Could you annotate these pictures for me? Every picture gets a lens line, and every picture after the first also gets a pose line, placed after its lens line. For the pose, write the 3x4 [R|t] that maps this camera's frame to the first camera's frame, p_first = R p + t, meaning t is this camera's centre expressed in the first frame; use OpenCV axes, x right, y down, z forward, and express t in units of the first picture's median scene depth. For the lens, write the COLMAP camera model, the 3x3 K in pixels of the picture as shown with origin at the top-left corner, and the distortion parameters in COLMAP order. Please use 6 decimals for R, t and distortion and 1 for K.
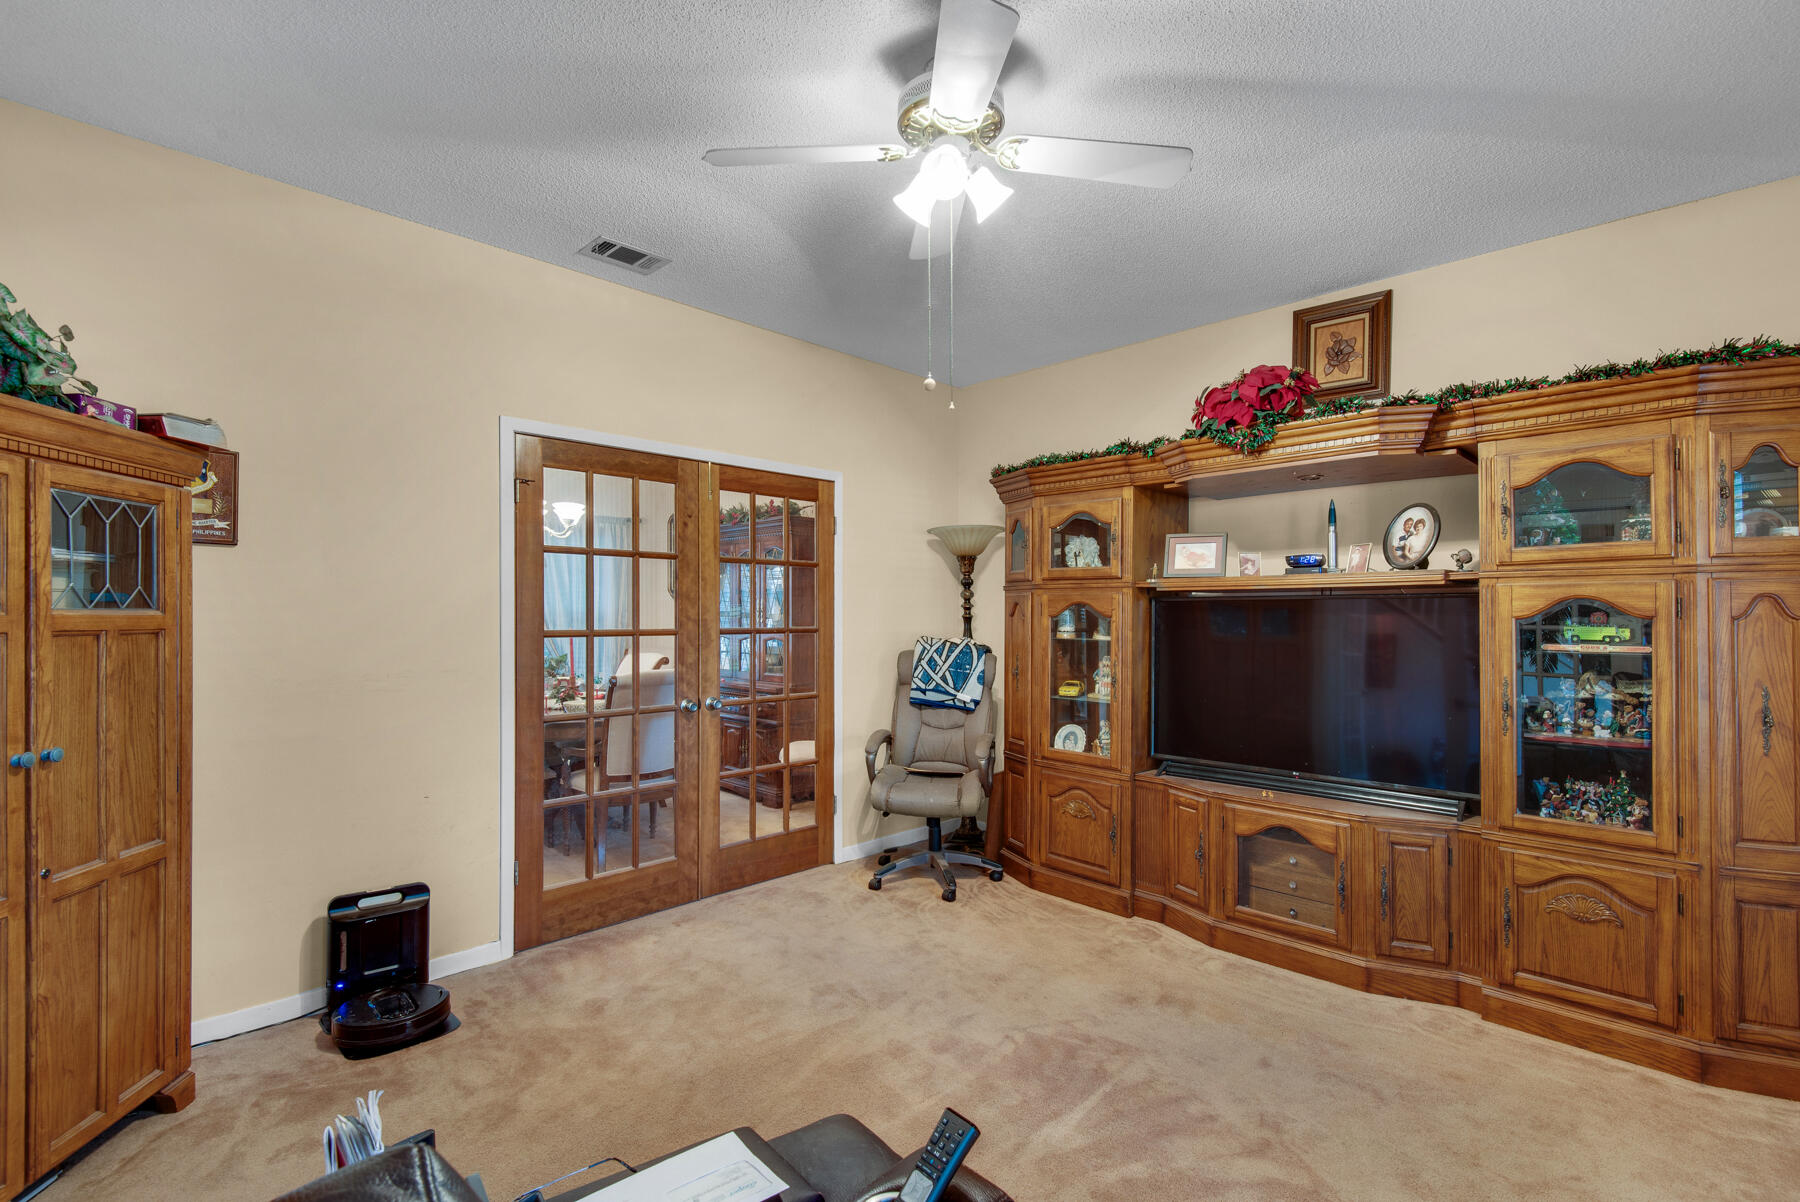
lens RADIAL K [[832.0, 0, 905.2], [0, 832.0, 603.8], [0, 0, 1]] dist [0.021337, -0.006332]
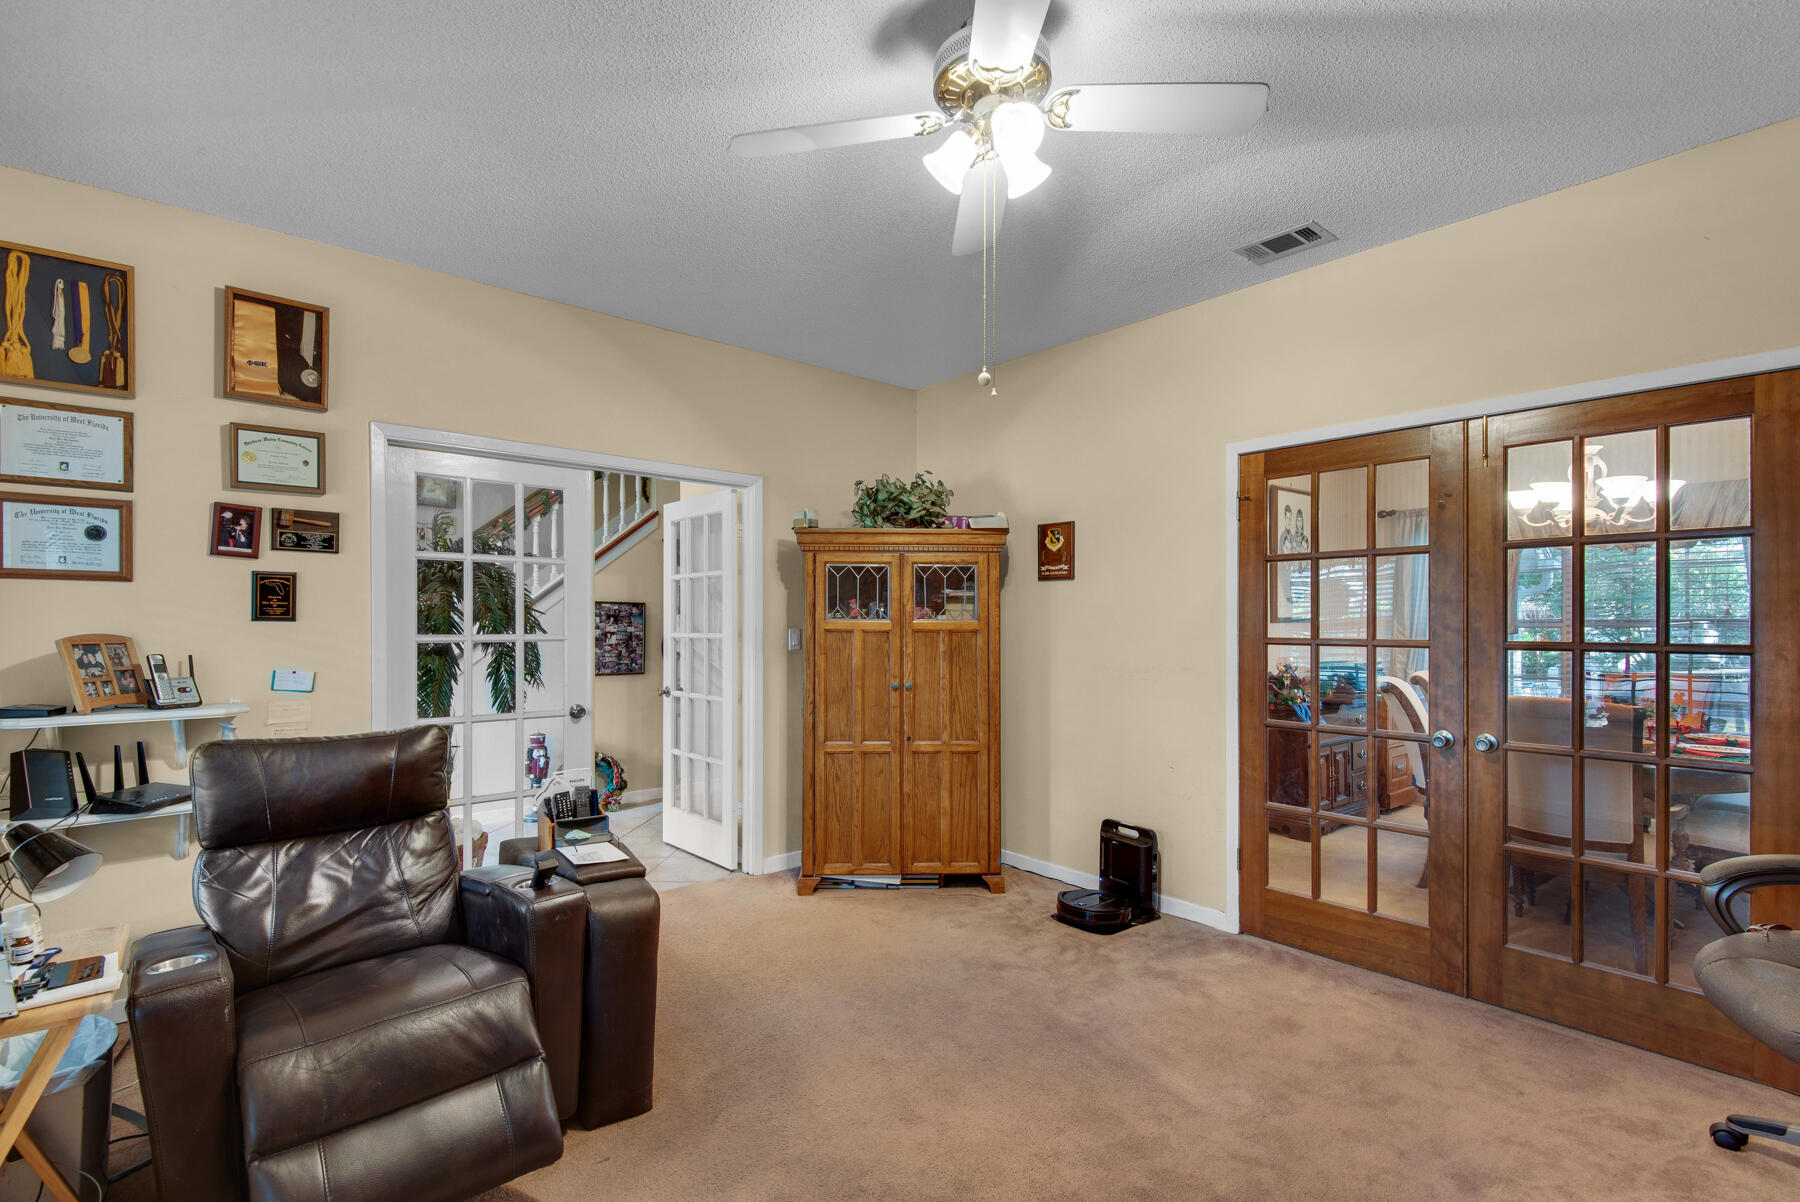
lens RADIAL K [[832.0, 0, 905.4], [0, 832.0, 620.8], [0, 0, 1]] dist [0.021337, -0.006332]
pose [[-0.075592, -0.005919, -0.997121, 0.658132], [0.010783, 0.999919, -0.006753, 0.013737], [0.997080, -0.011262, -0.075522, 0.651899]]
